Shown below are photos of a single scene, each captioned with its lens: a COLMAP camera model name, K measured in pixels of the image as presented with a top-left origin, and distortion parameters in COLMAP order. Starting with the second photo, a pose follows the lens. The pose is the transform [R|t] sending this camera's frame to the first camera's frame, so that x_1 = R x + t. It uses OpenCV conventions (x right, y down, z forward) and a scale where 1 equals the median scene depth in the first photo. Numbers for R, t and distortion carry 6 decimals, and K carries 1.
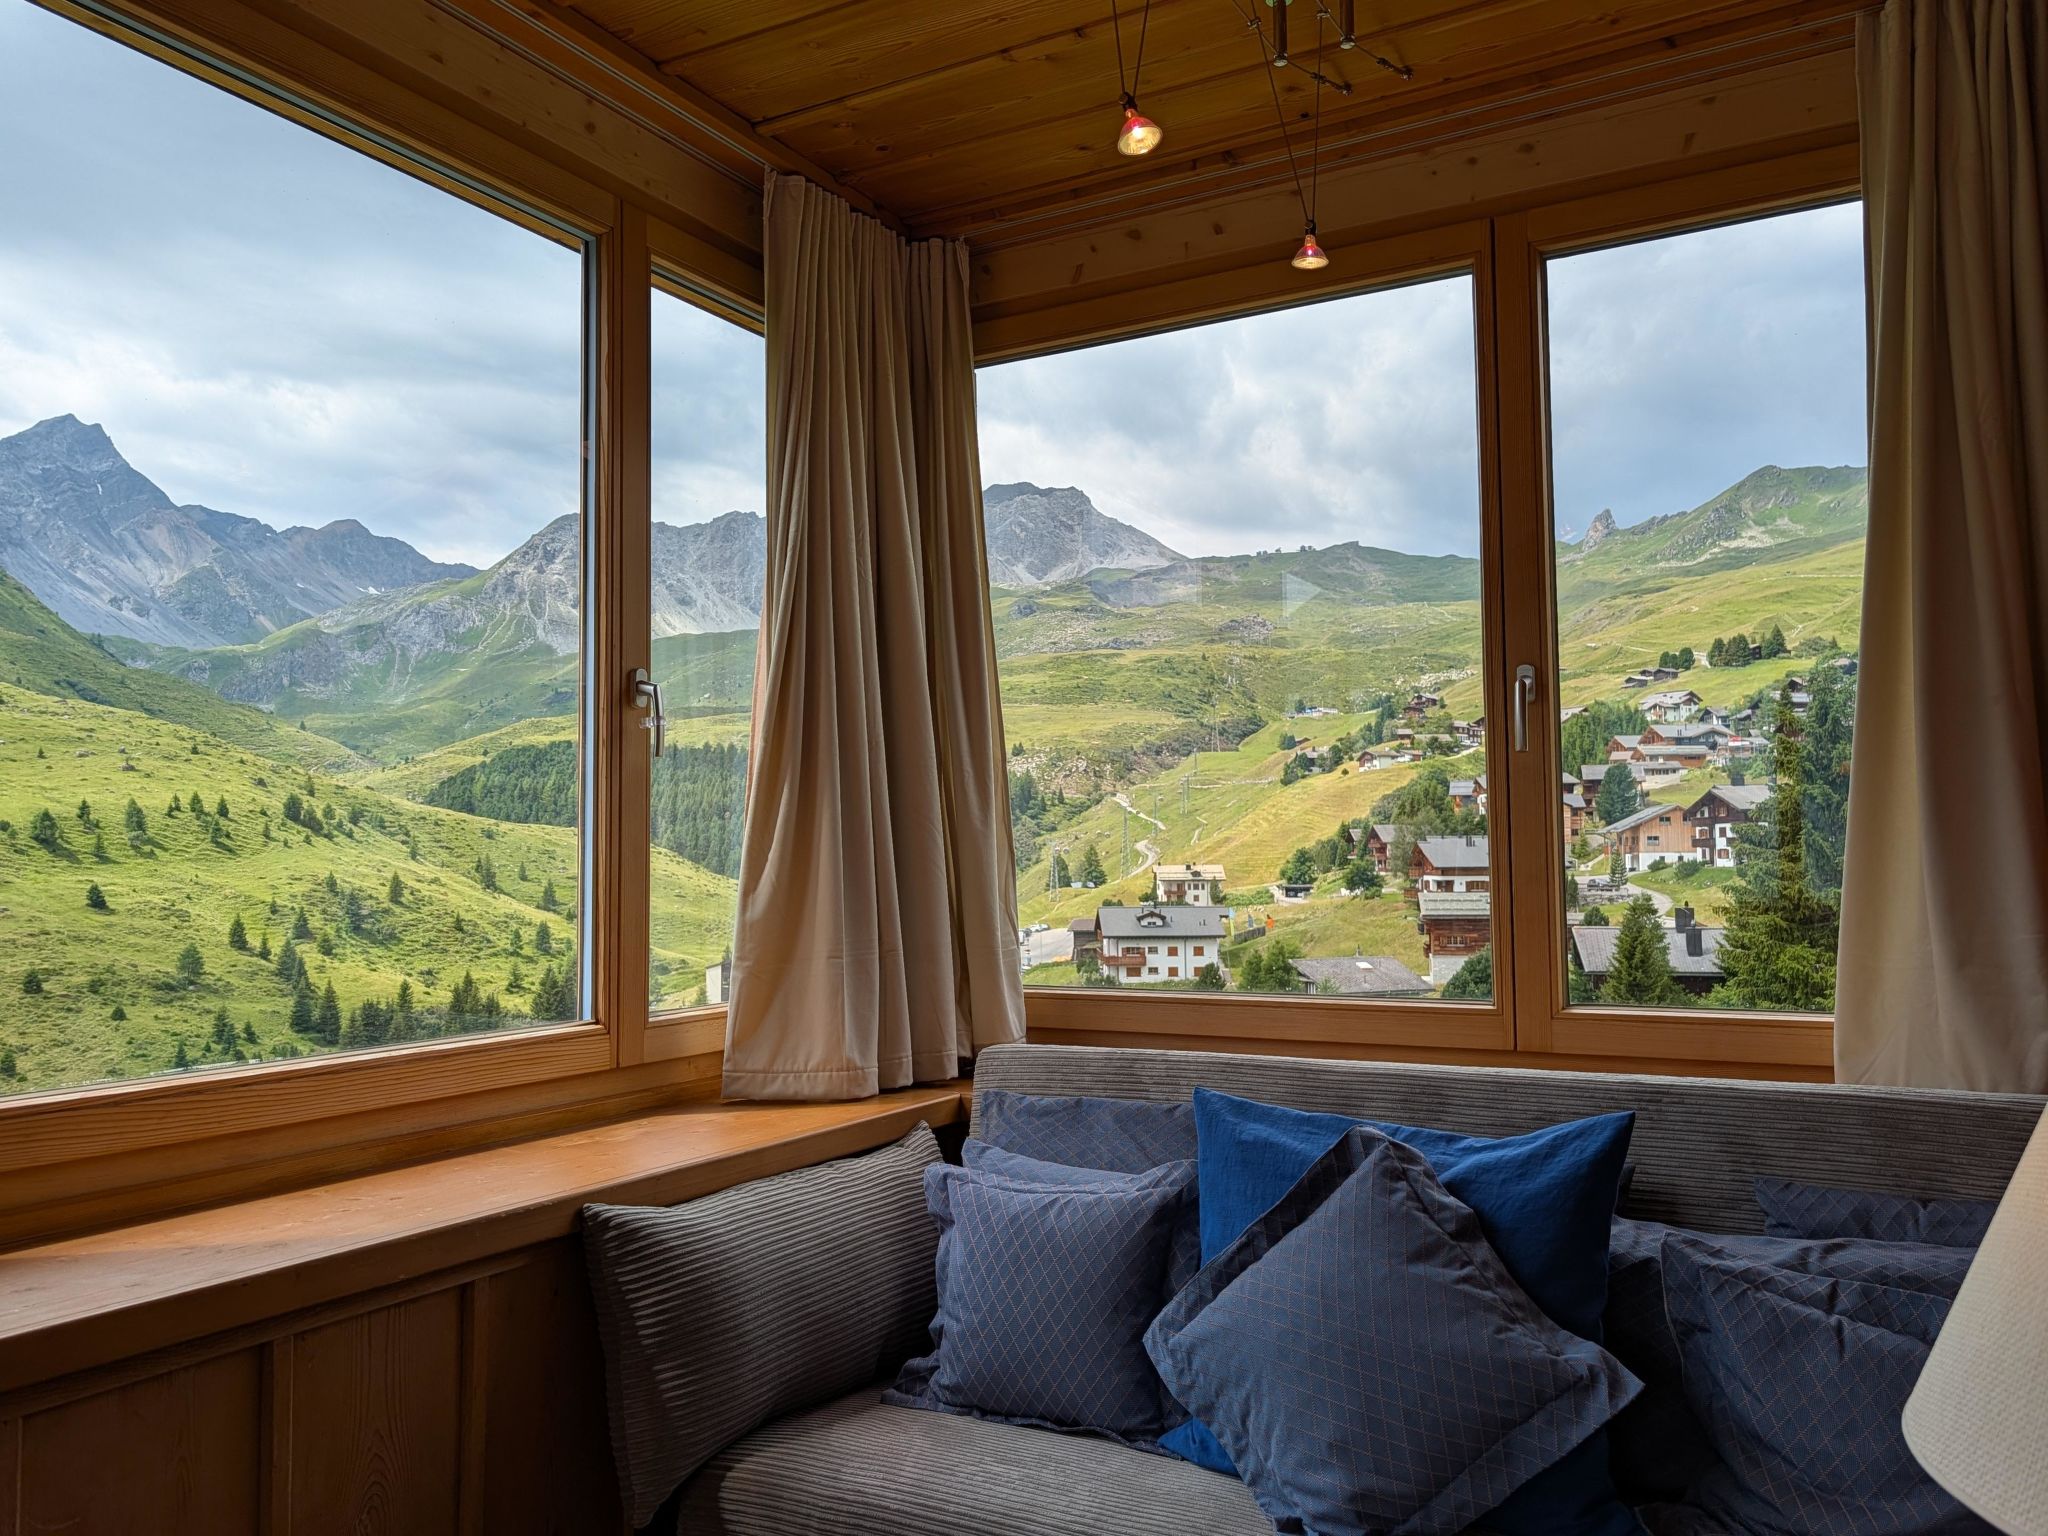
lens RADIAL K [[1586.7, 0, 1043.8], [0, 1586.7, 743.6], [0, 0, 1]] dist [0.010418, -0.002280]
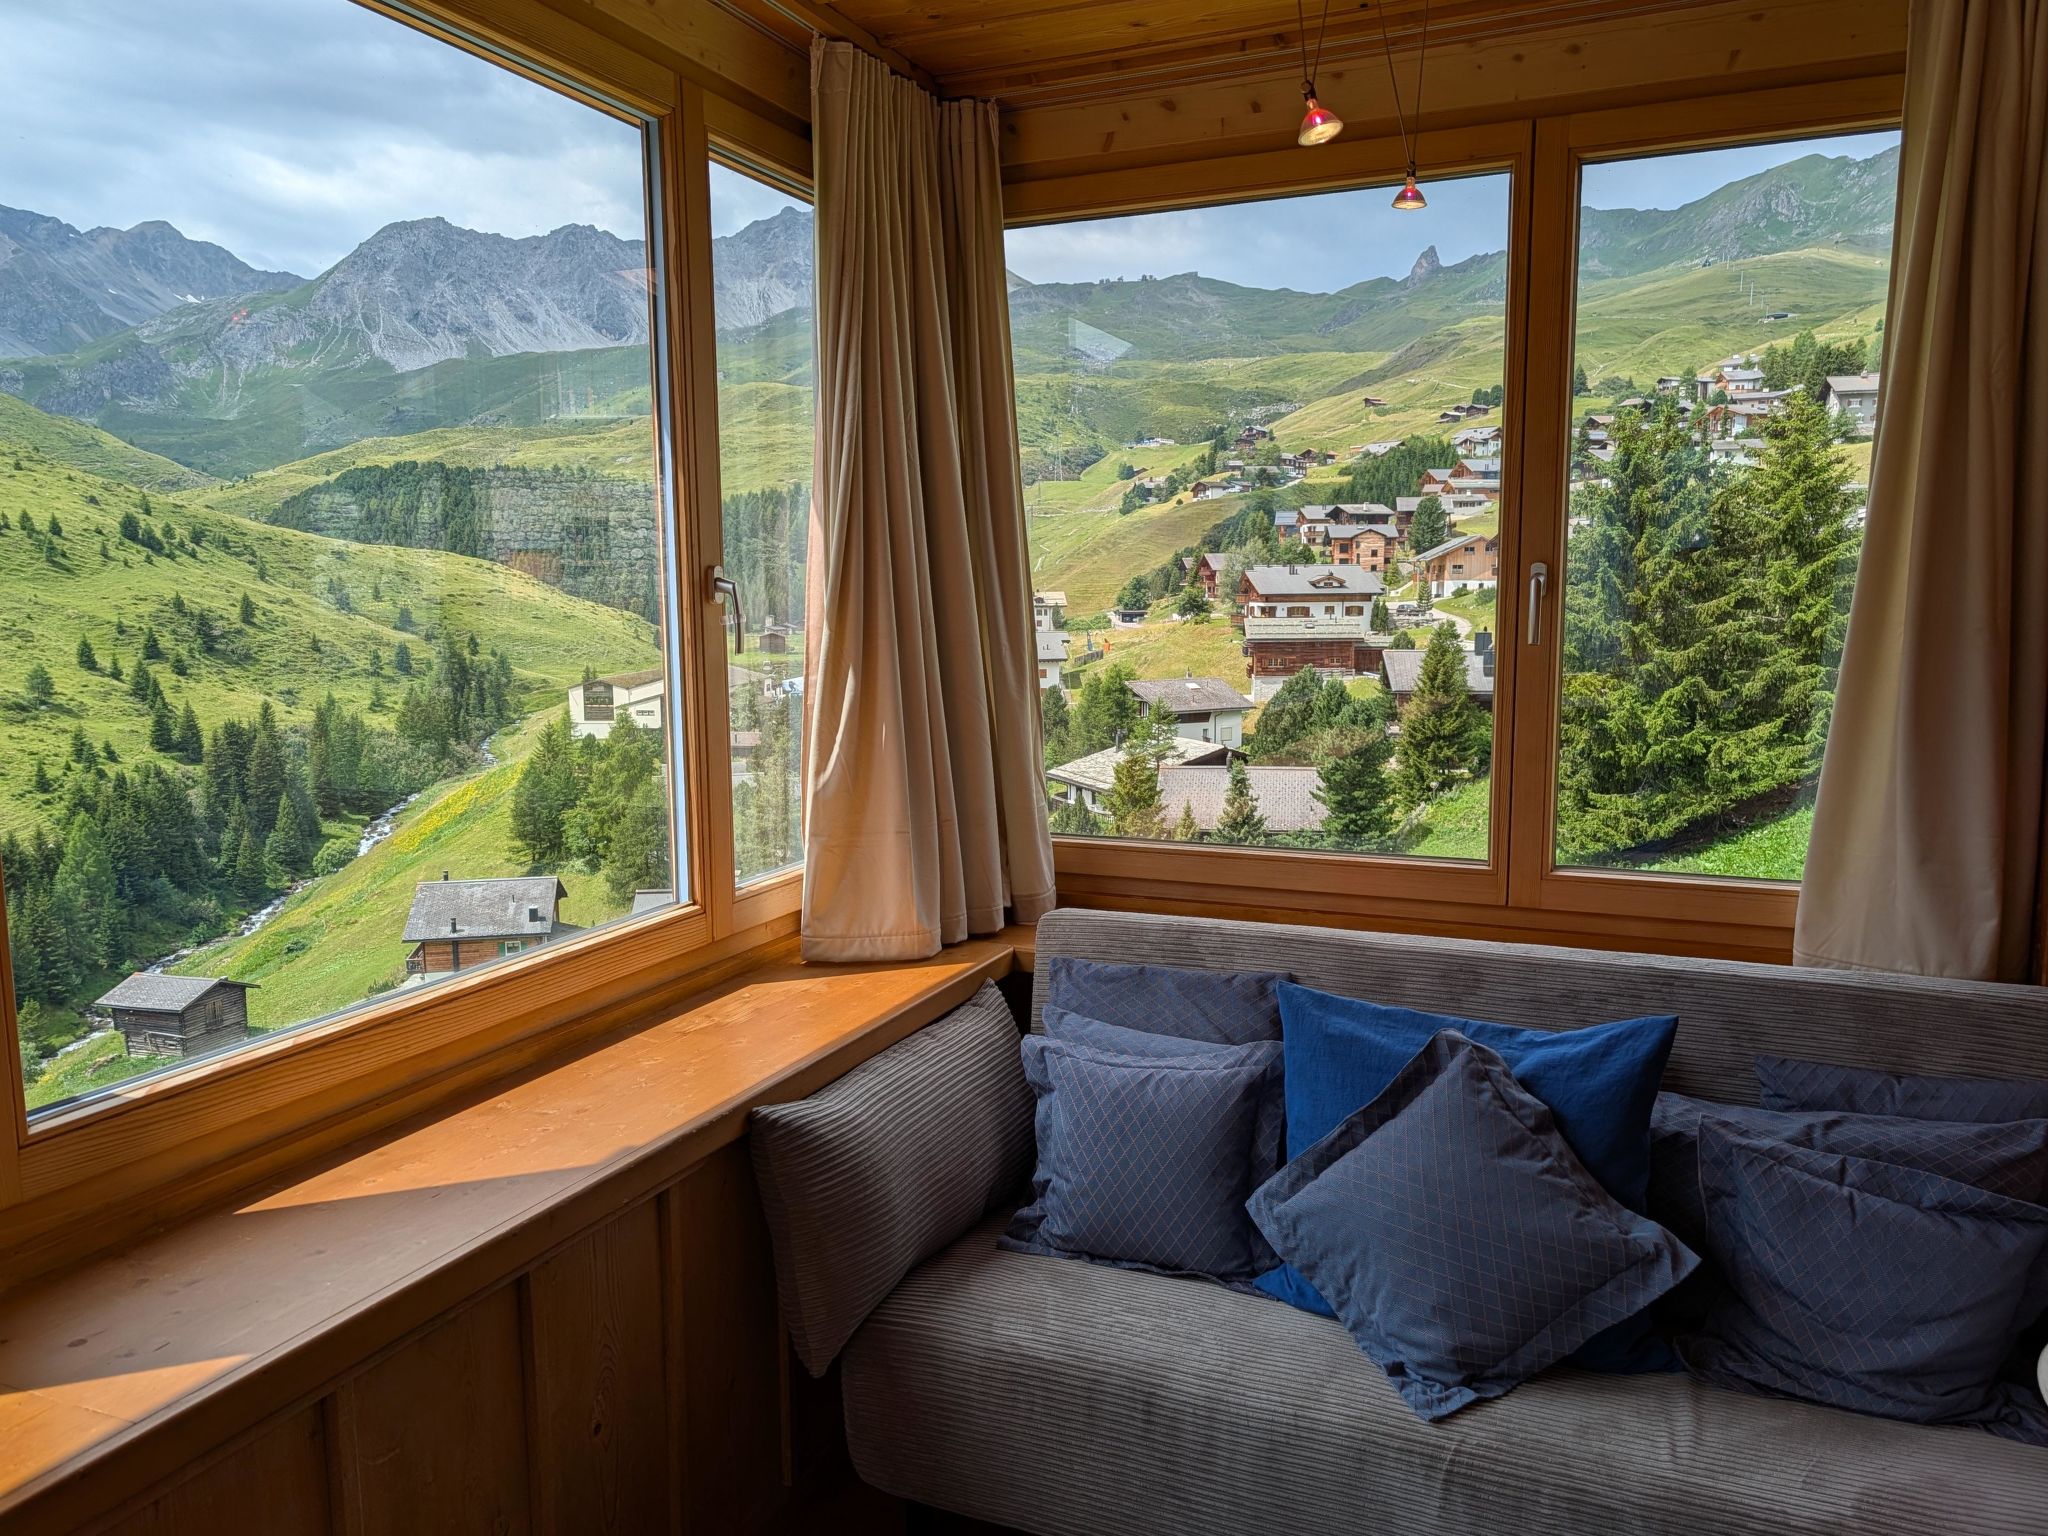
lens RADIAL K [[1499.4, 0, 1043.9], [0, 1499.4, 756.8], [0, 0, 1]] dist [0.027219, -0.032397]
pose [[0.995081, -0.006605, 0.098840, -0.141060], [-0.011915, 0.982551, 0.185613, -0.109444], [-0.098342, -0.185878, 0.977639, 0.002512]]
